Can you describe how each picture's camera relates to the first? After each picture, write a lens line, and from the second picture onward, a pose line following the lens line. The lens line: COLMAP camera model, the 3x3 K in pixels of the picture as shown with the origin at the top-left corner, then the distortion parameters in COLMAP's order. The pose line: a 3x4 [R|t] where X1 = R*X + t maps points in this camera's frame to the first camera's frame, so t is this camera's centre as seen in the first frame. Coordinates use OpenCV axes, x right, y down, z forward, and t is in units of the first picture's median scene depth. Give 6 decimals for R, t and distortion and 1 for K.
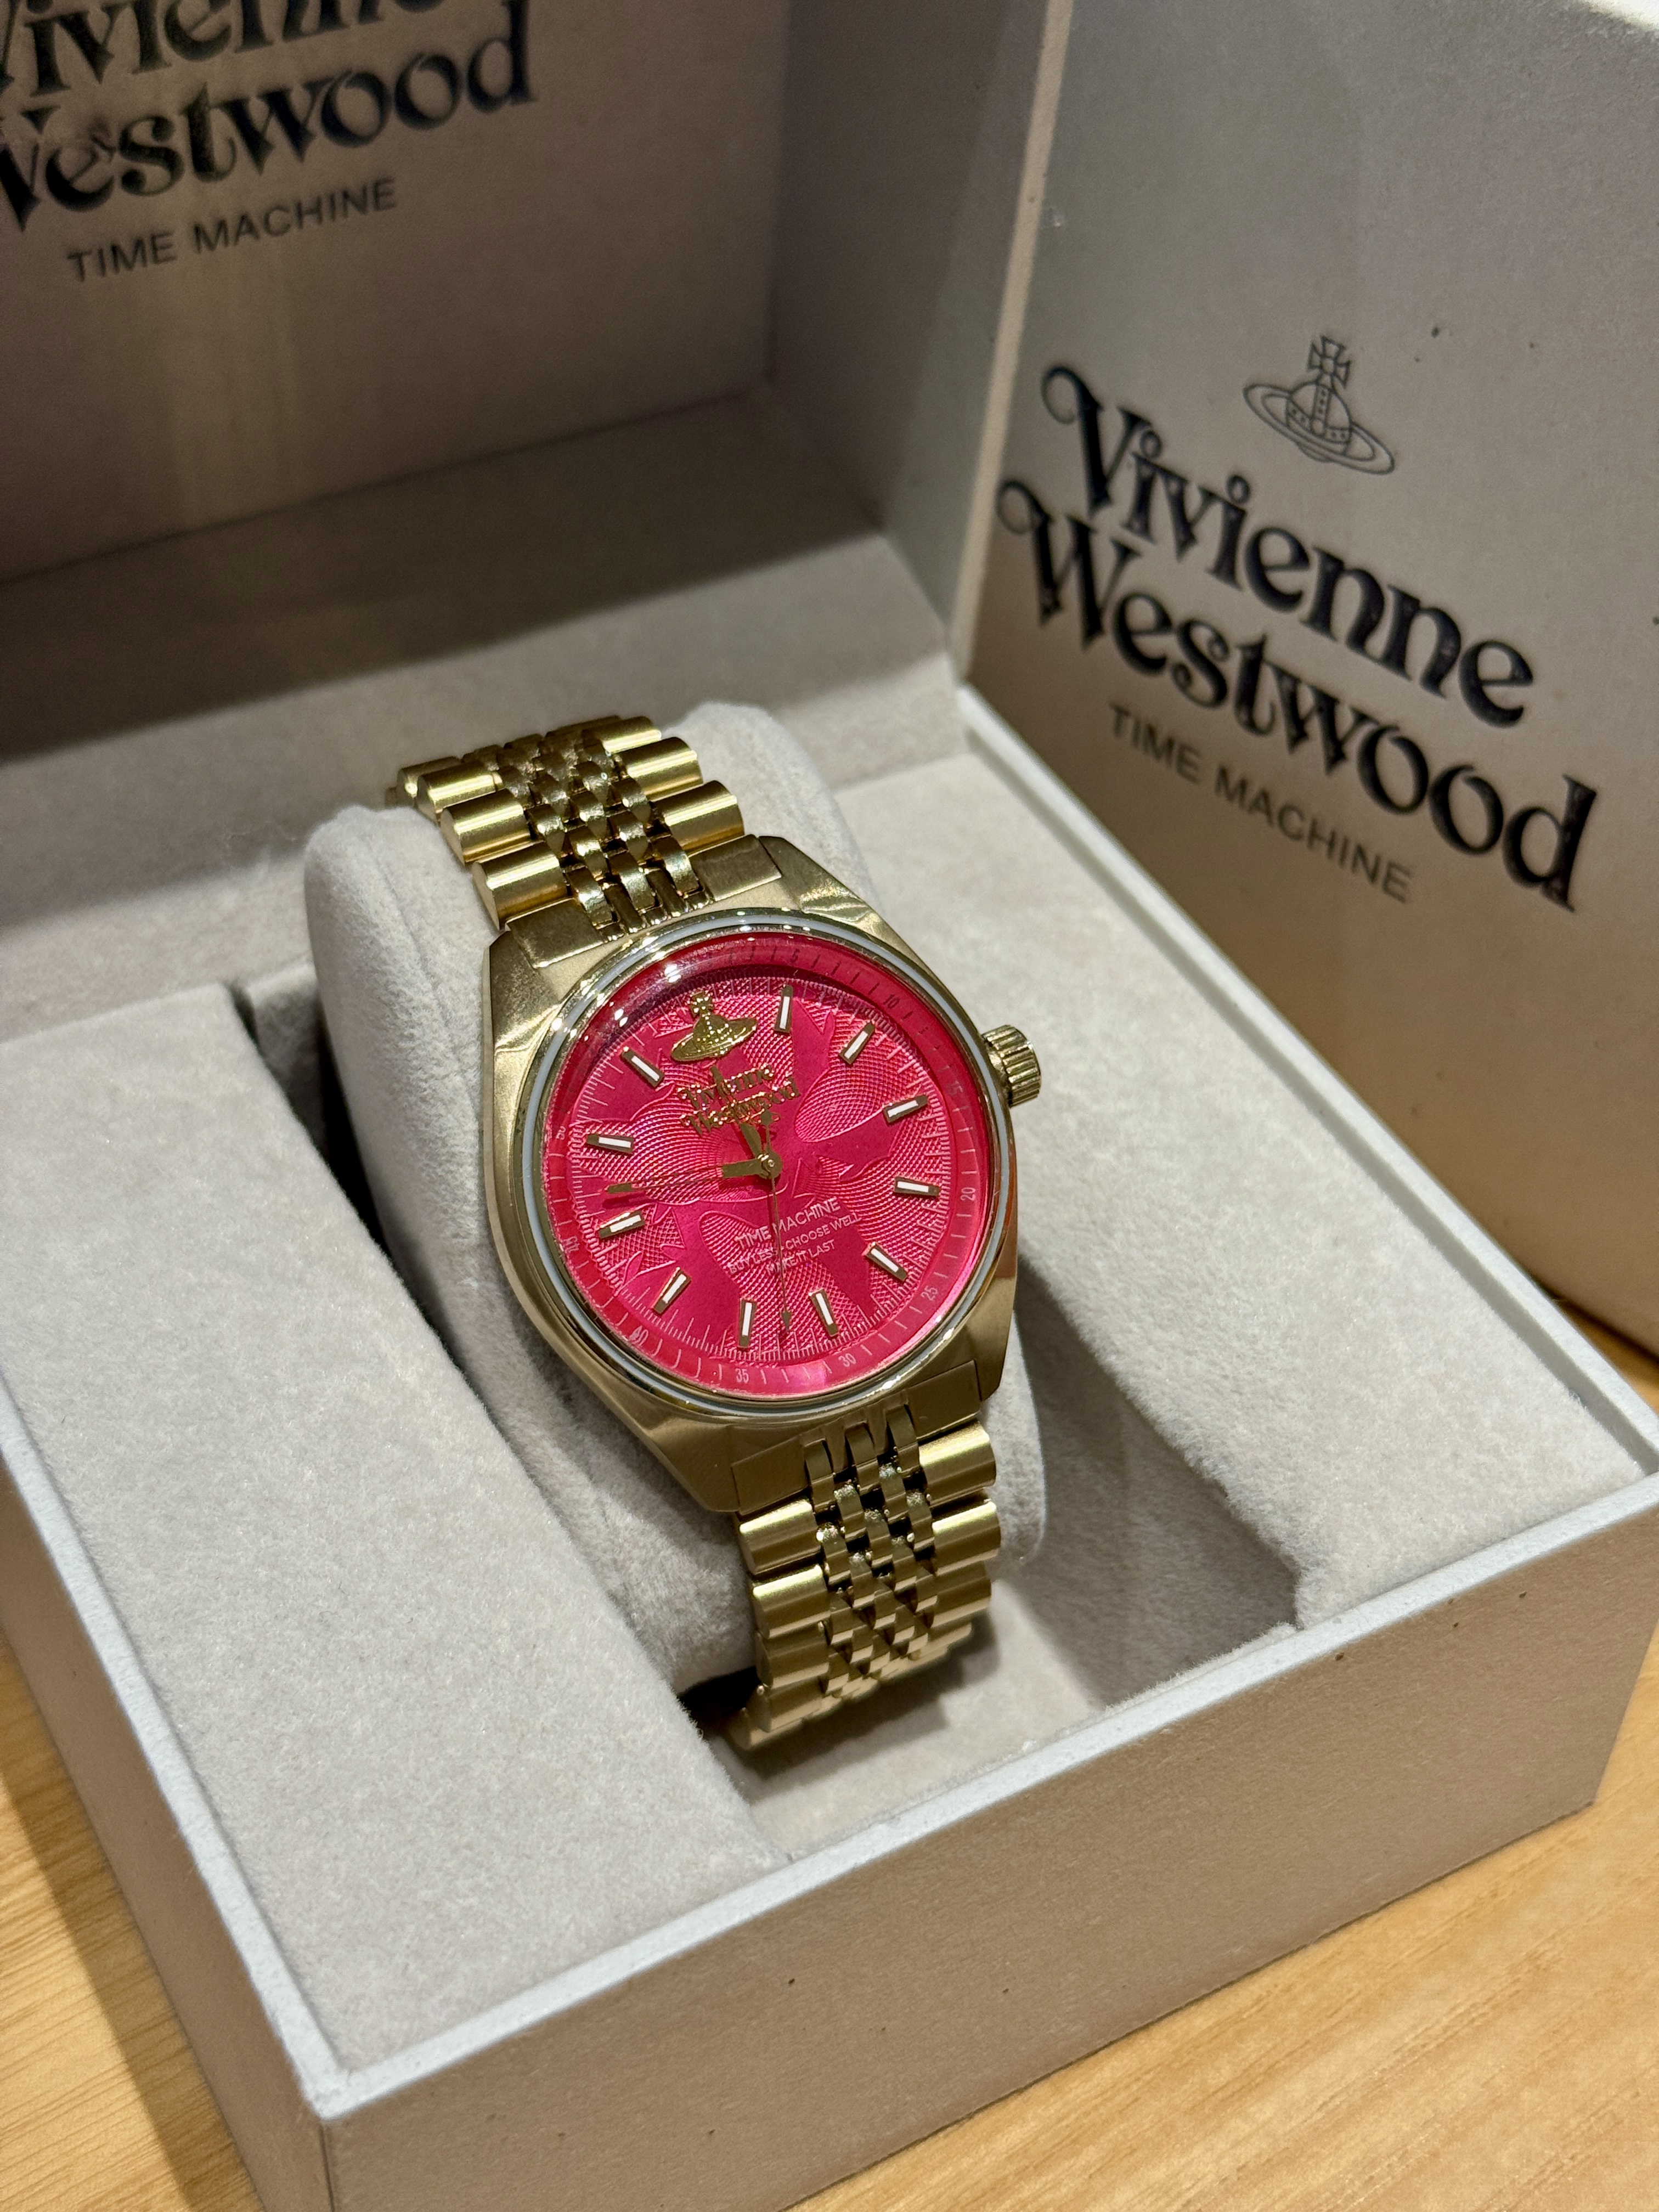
lens RADIAL K [[3193.9, 0, 829.8], [0, 3193.9, 1153.0], [0, 0, 1]] dist [0.162666, -0.431777]
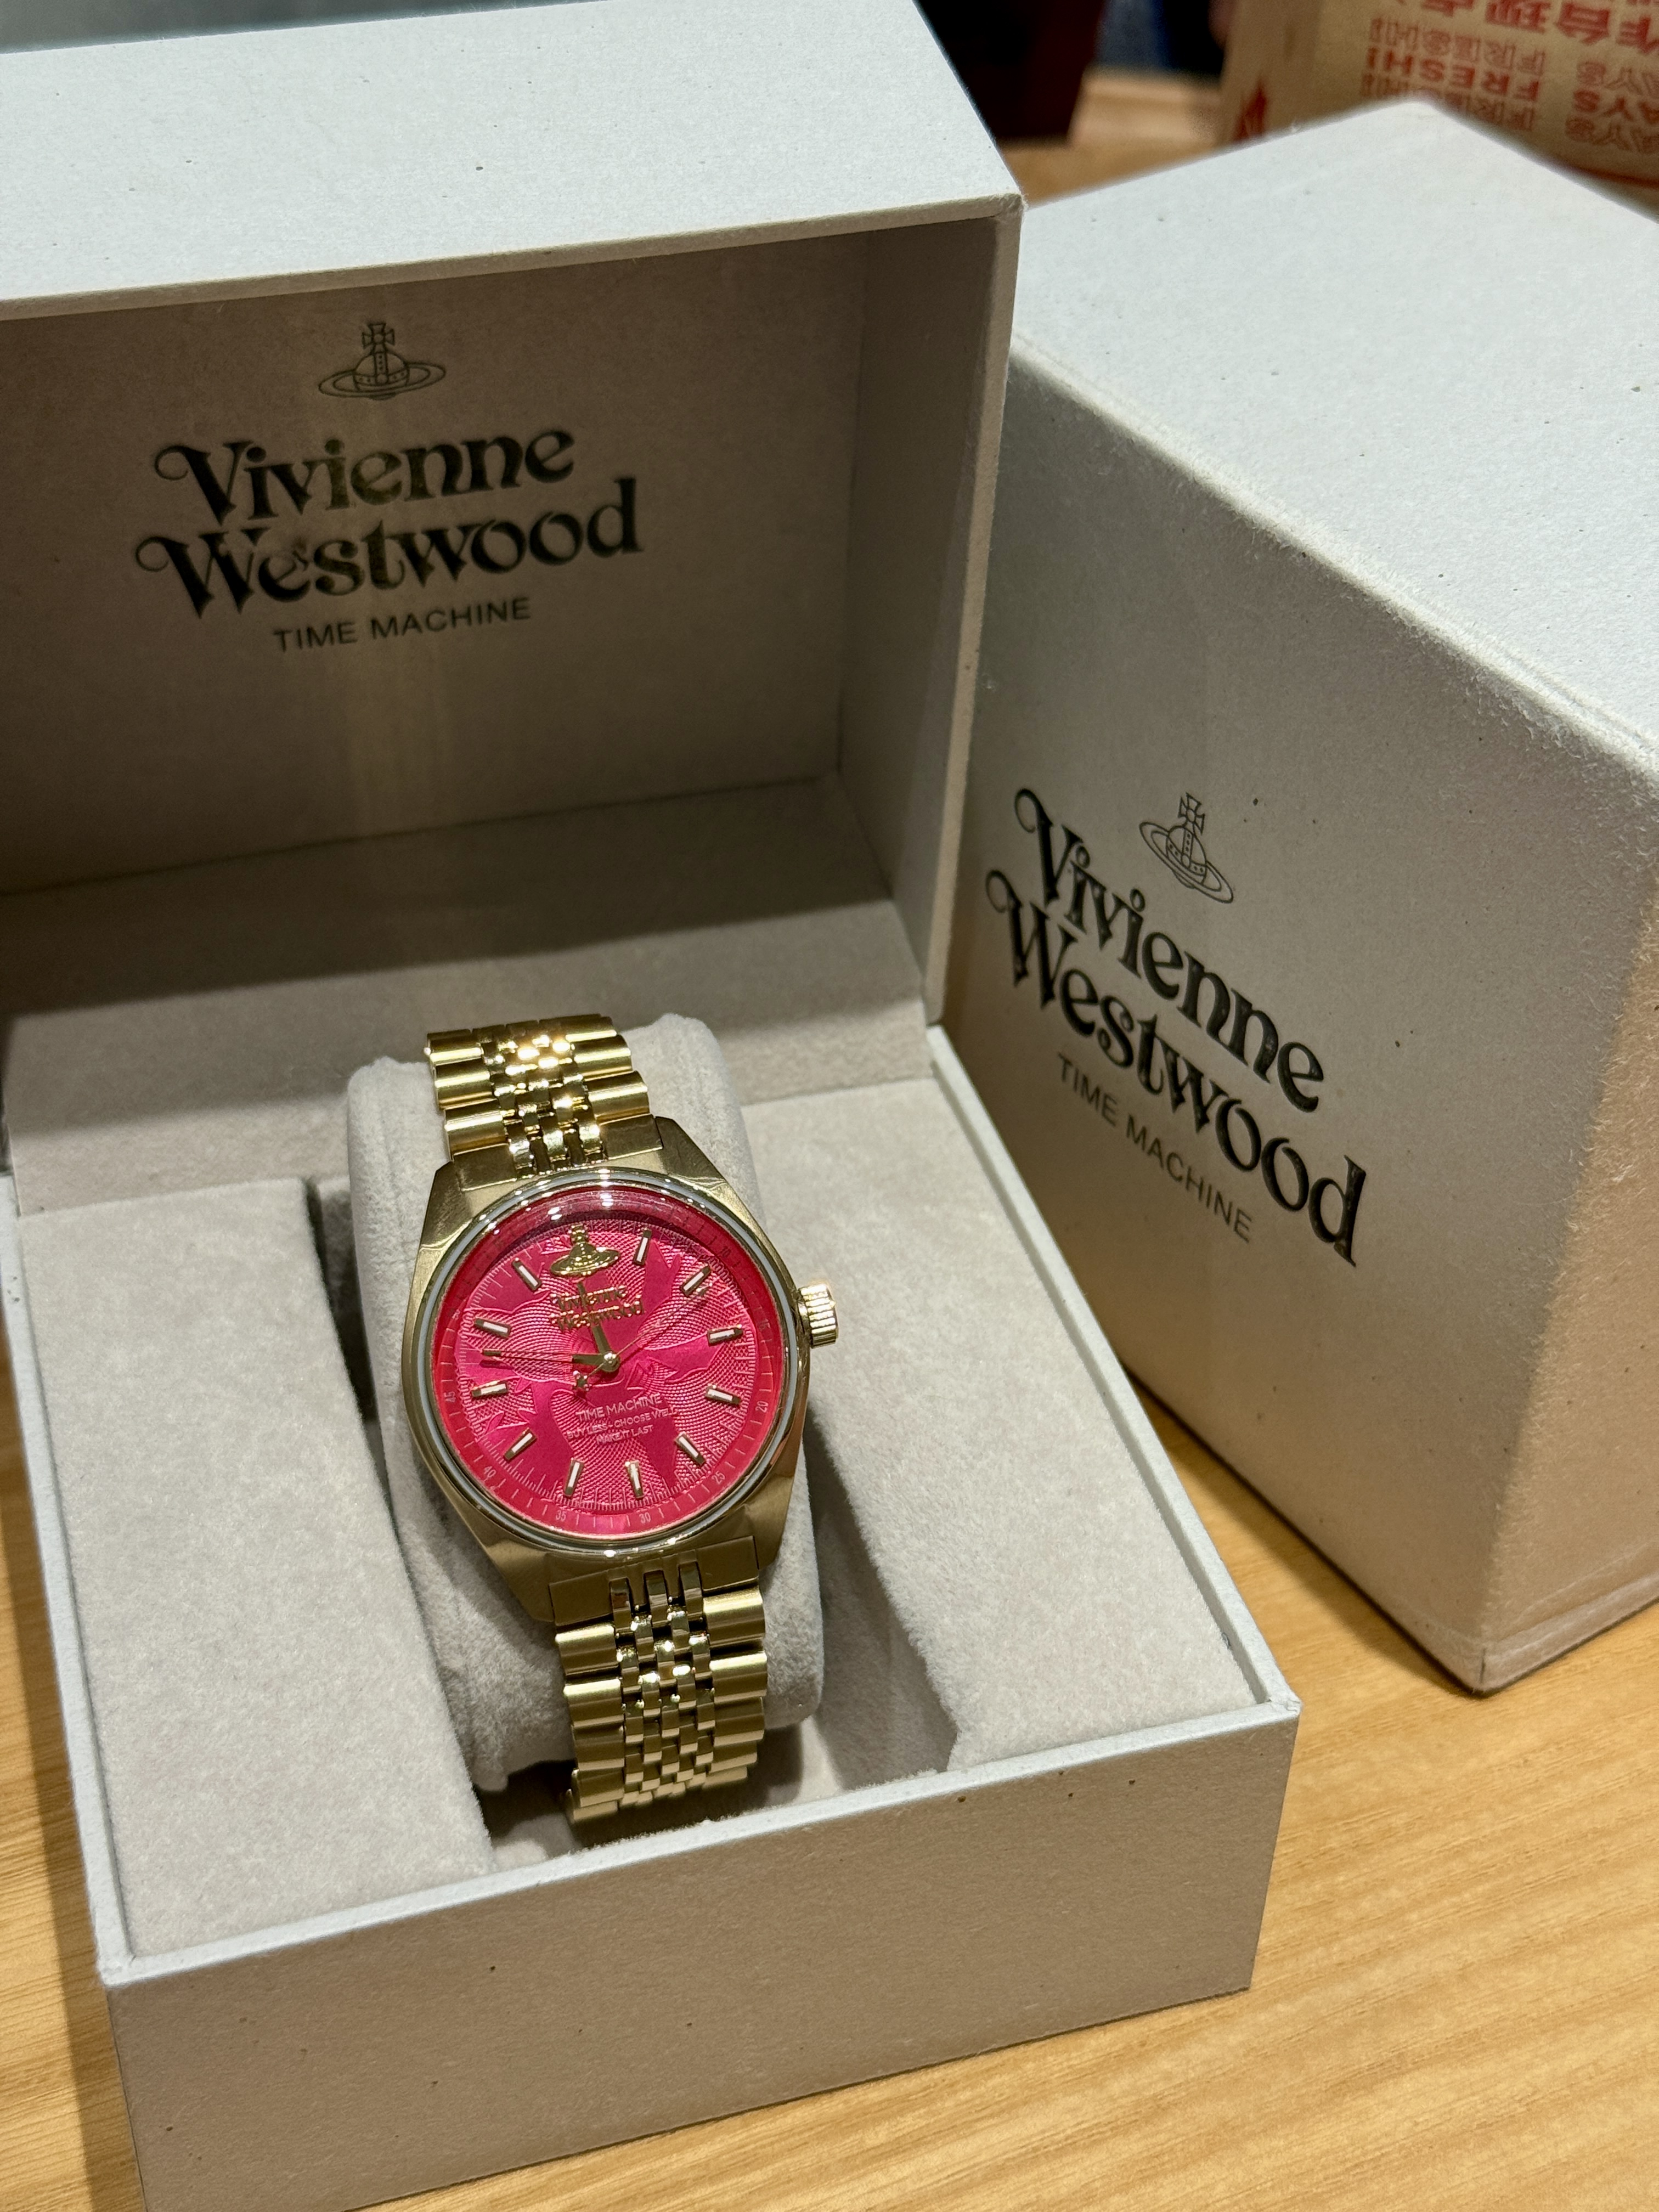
lens RADIAL K [[3193.9, 0, 829.8], [0, 3193.9, 1153.0], [0, 0, 1]] dist [0.162666, -0.431777]
pose [[0.975716, 0.129999, -0.176290, 0.274417], [-0.145476, 0.986293, -0.077860, 0.007978], [0.163752, 0.101615, 0.981254, -0.274771]]
